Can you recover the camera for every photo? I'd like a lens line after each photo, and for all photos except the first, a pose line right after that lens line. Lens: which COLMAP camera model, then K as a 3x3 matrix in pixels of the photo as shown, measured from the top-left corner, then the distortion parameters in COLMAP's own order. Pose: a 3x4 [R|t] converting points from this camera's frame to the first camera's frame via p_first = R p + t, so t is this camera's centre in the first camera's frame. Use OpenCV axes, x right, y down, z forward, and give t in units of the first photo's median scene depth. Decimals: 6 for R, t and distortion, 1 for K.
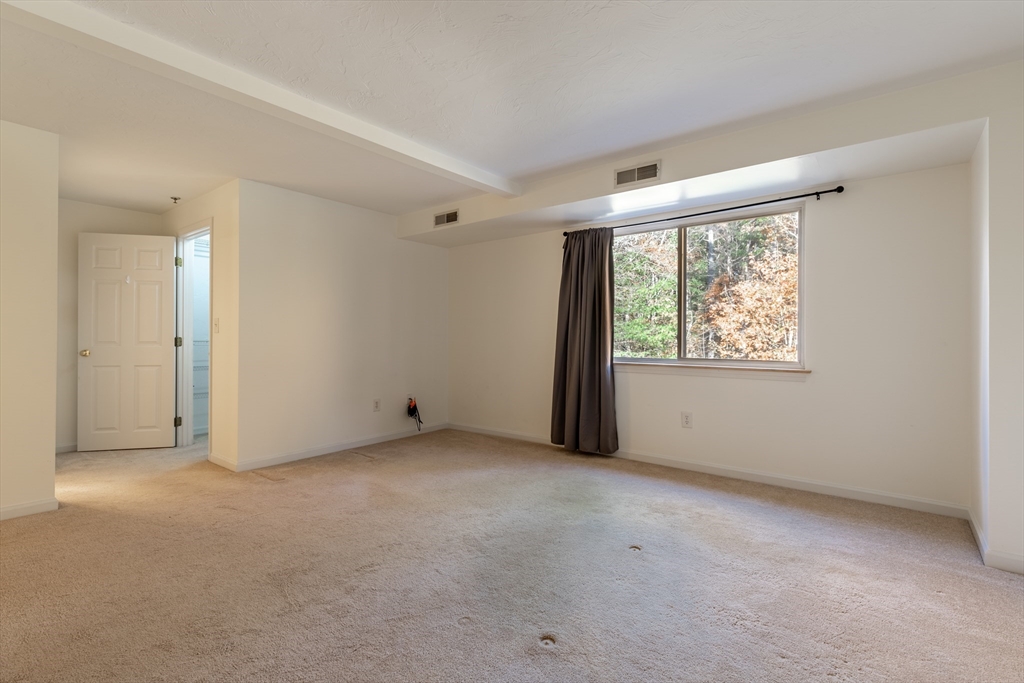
lens RADIAL K [[469.0, 0, 515.9], [0, 469.0, 335.3], [0, 0, 1]] dist [0.004816, -0.000272]
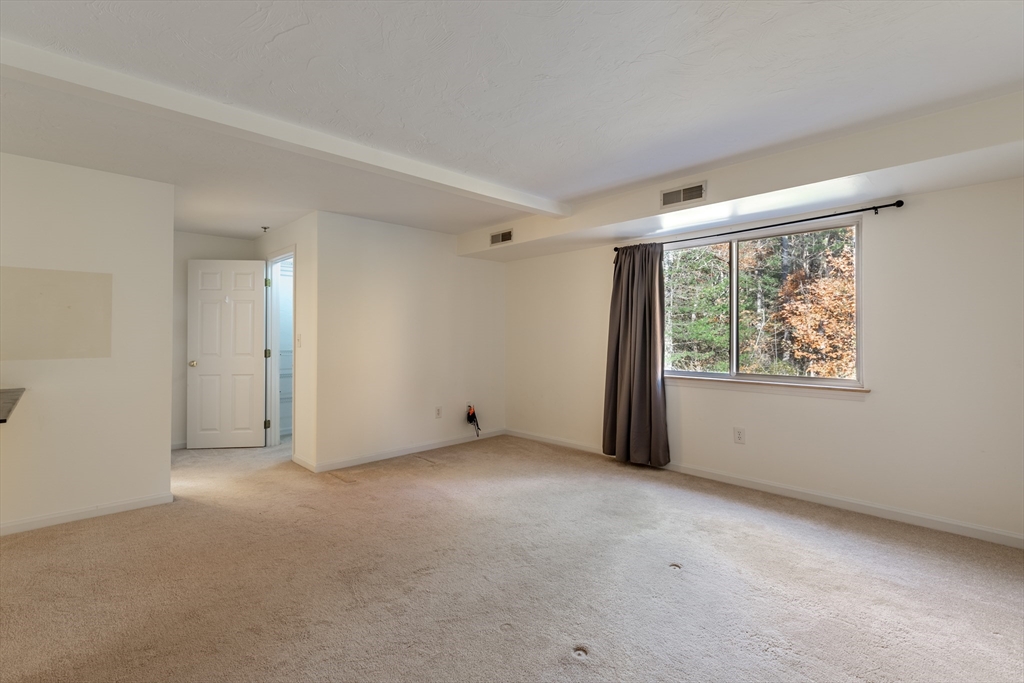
lens RADIAL K [[464.7, 0, 520.5], [0, 464.7, 331.9], [0, 0, 1]] dist [0.003948, 0.000113]
pose [[0.992099, -0.003791, -0.125403, 0.034248], [0.003082, 0.999978, -0.005846, -0.041763], [0.125423, 0.005414, 0.992089, -0.043880]]
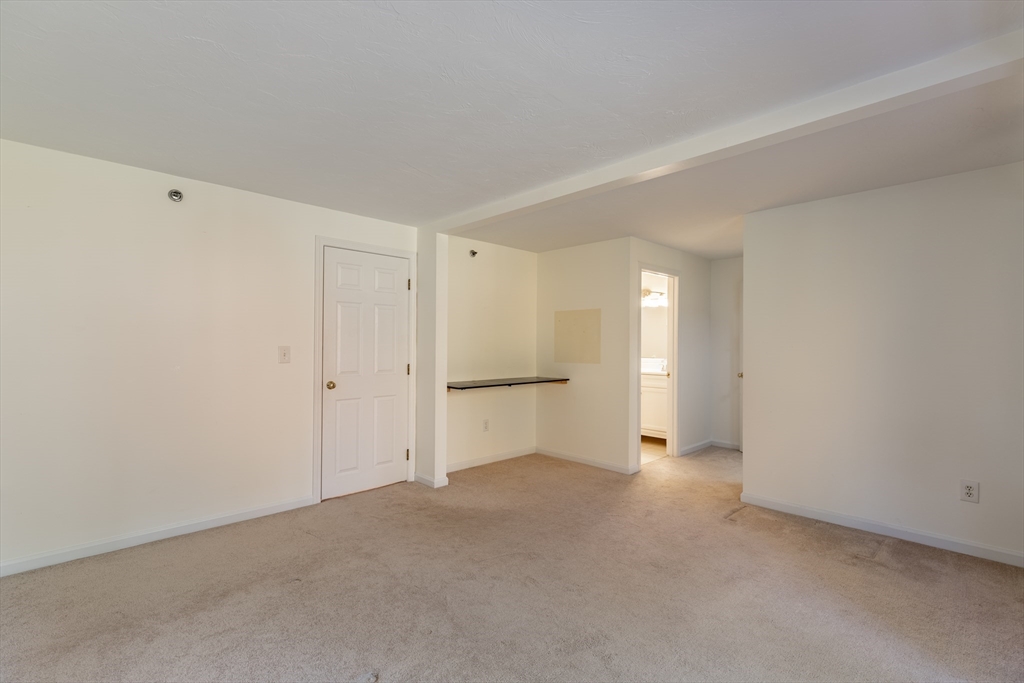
lens RADIAL K [[458.6, 0, 508.4], [0, 458.6, 339.6], [0, 0, 1]] dist [0.006271, -0.000039]
pose [[-0.124825, -0.009409, -0.992134, 0.547023], [-0.001276, 0.999956, -0.009322, -0.060361], [0.992178, 0.000102, -0.124831, 0.724408]]
